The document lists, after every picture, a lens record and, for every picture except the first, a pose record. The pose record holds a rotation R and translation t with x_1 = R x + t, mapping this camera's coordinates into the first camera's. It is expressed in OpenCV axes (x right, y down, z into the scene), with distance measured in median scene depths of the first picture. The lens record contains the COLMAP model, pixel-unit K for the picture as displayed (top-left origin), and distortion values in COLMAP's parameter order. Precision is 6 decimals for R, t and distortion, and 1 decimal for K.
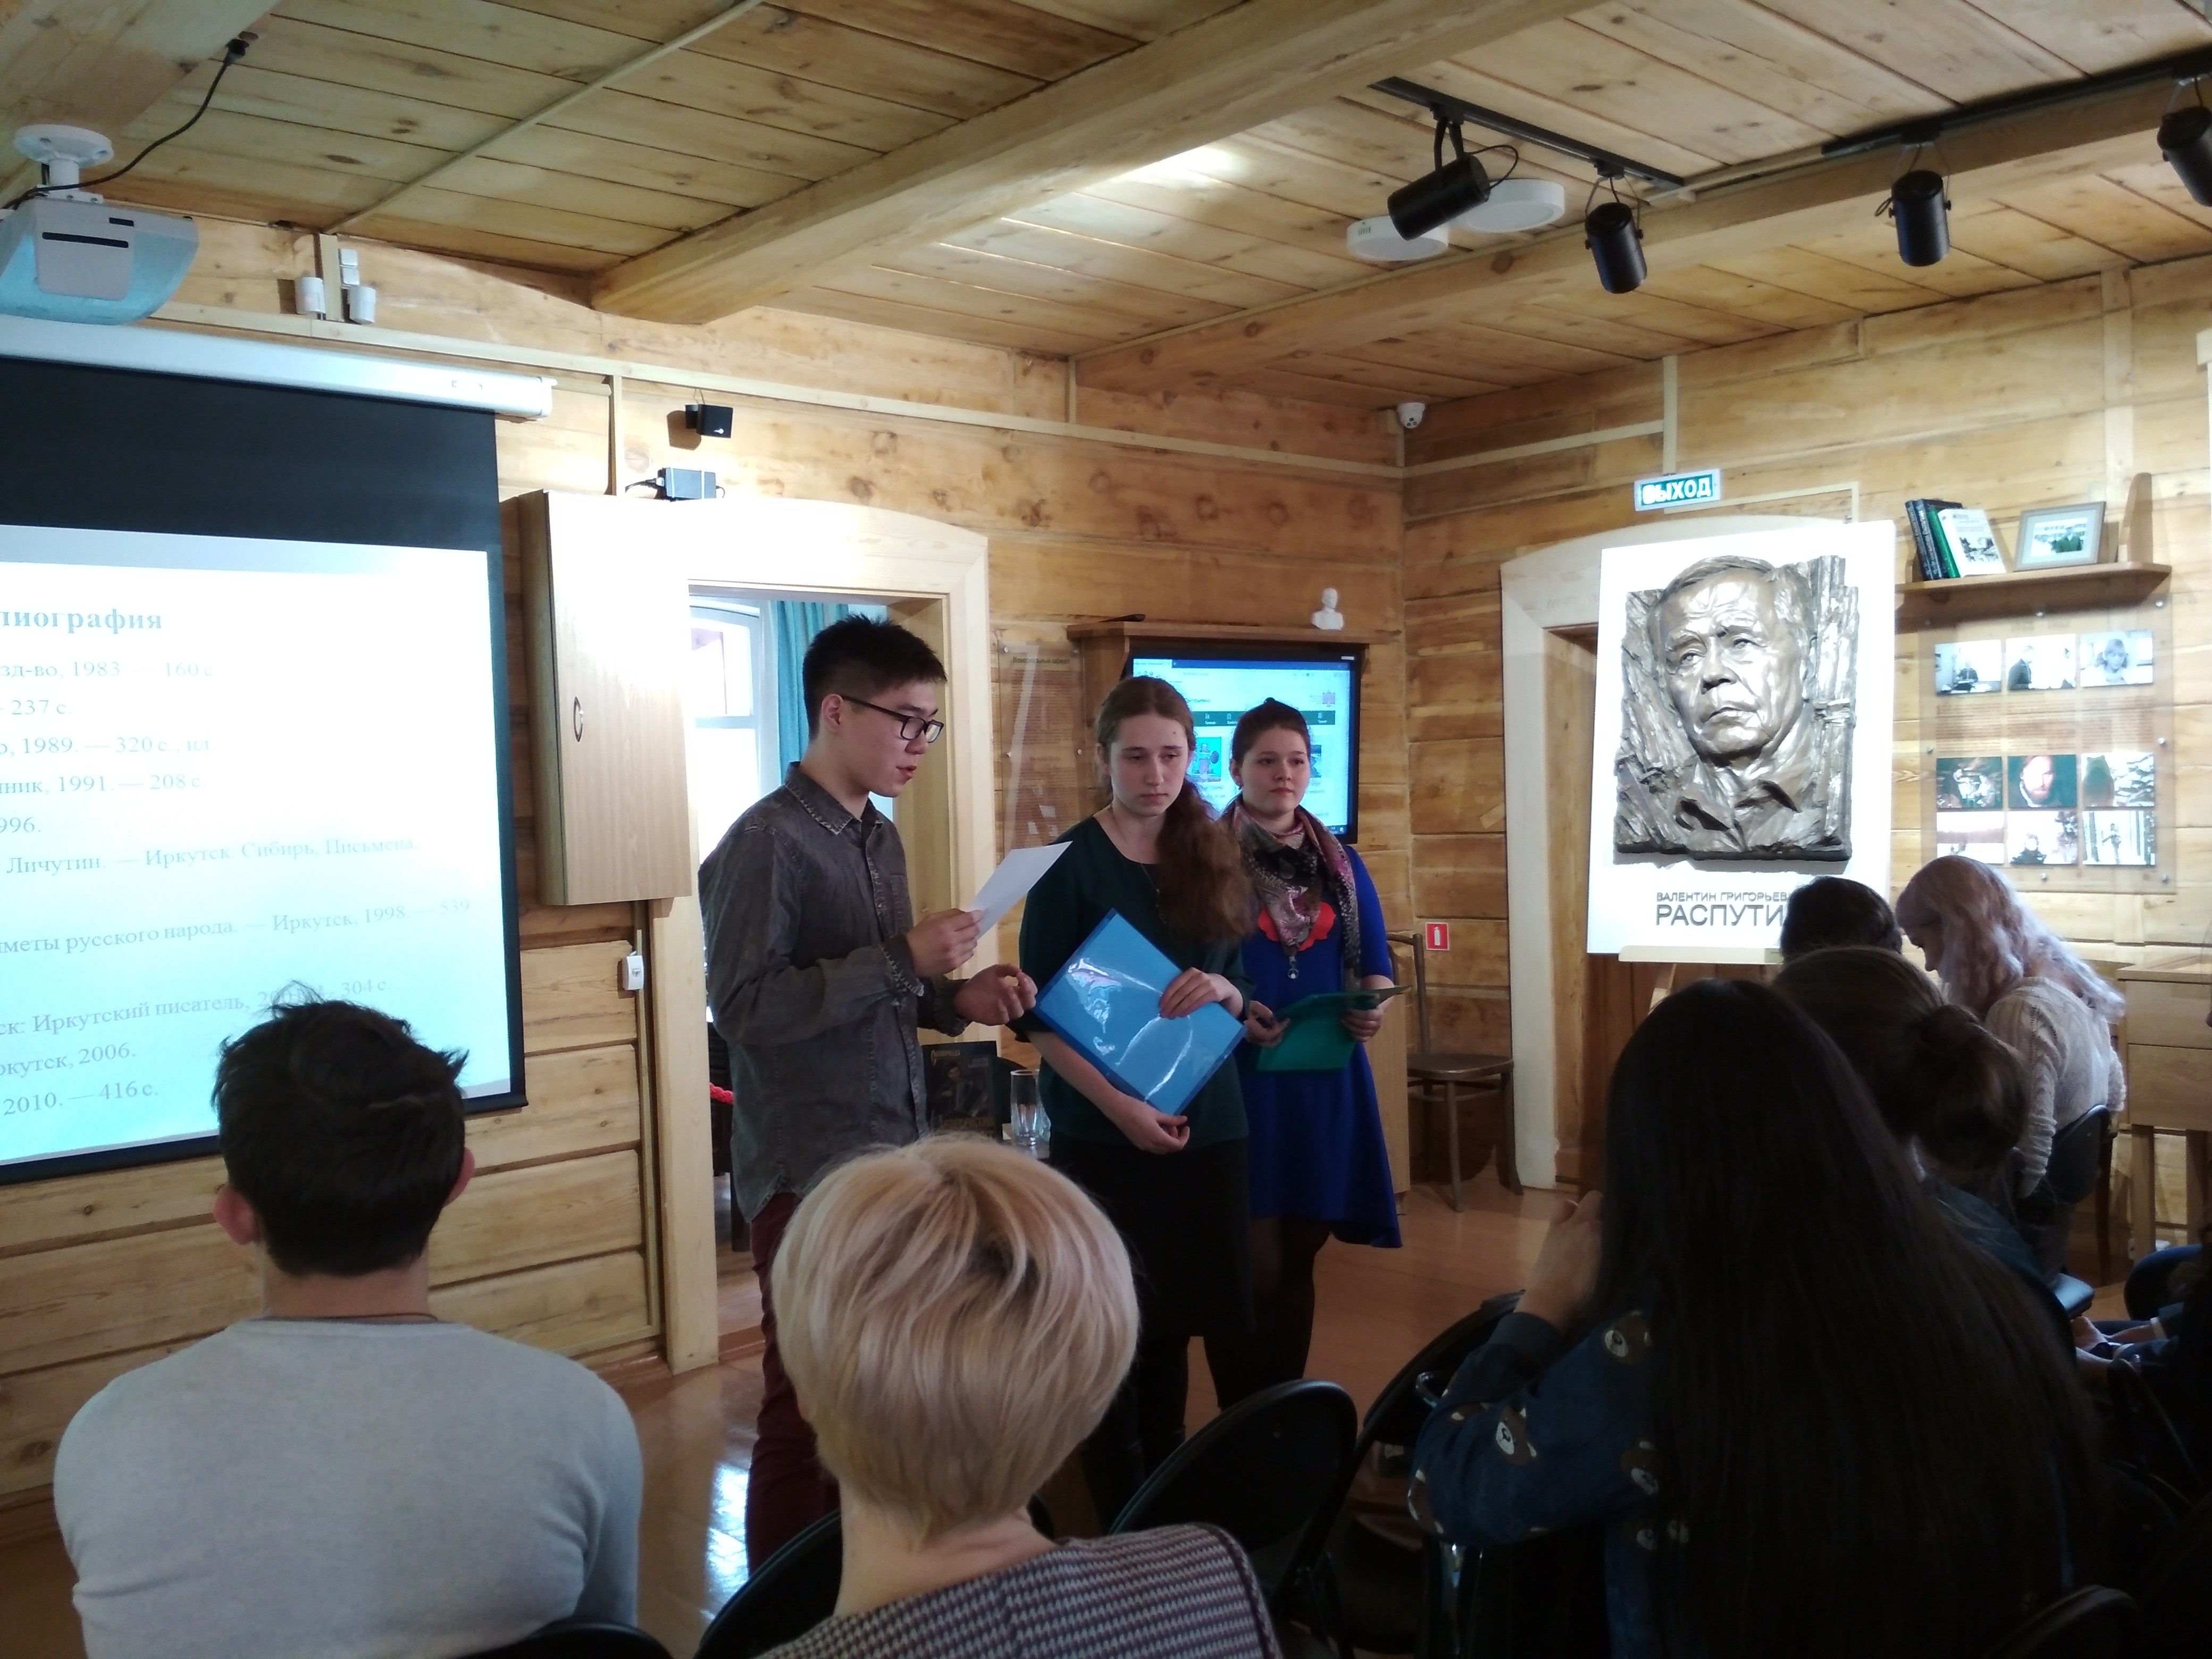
lens RADIAL K [[1984.1, 0, 1099.7], [0, 1984.1, 852.7], [0, 0, 1]] dist [0.109325, -0.219899]
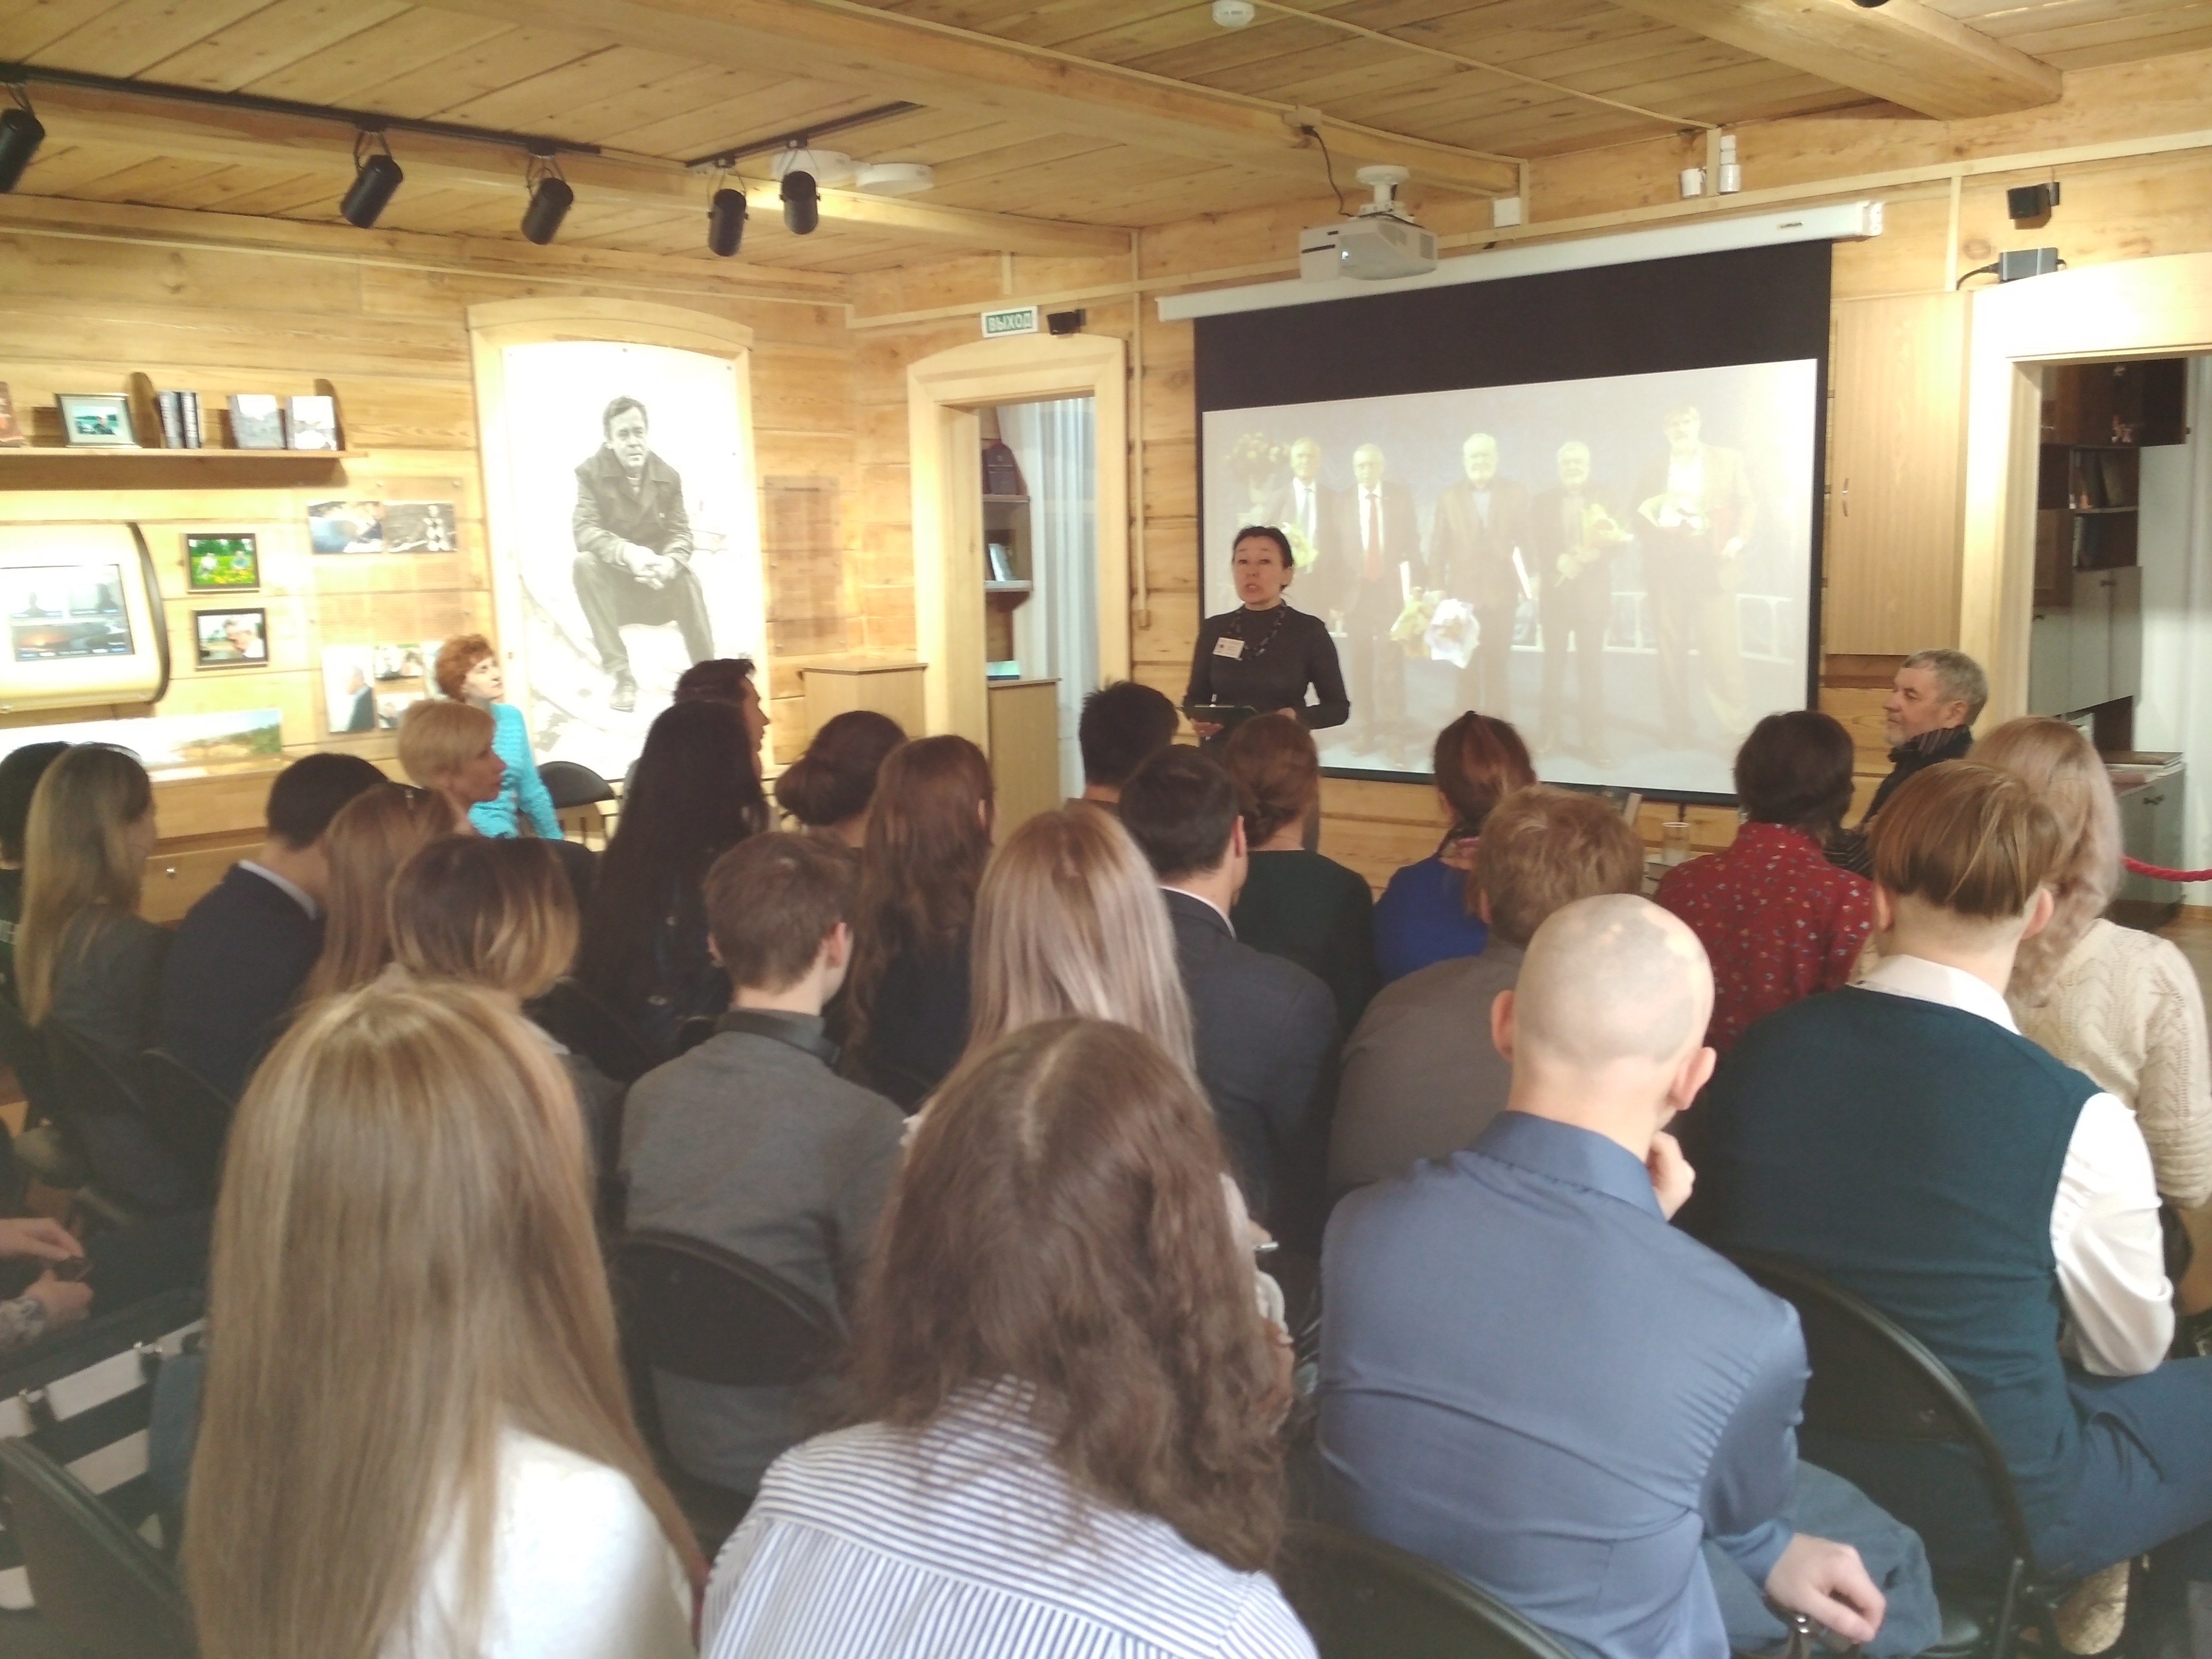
lens RADIAL K [[1984.1, 0, 1108.4], [0, 1984.1, 842.9], [0, 0, 1]] dist [0.109325, -0.219899]
pose [[0.070450, 0.178022, -0.981501, 0.779619], [-0.017386, 0.984016, 0.177230, -0.058709], [0.997364, 0.004578, 0.072419, 0.408756]]
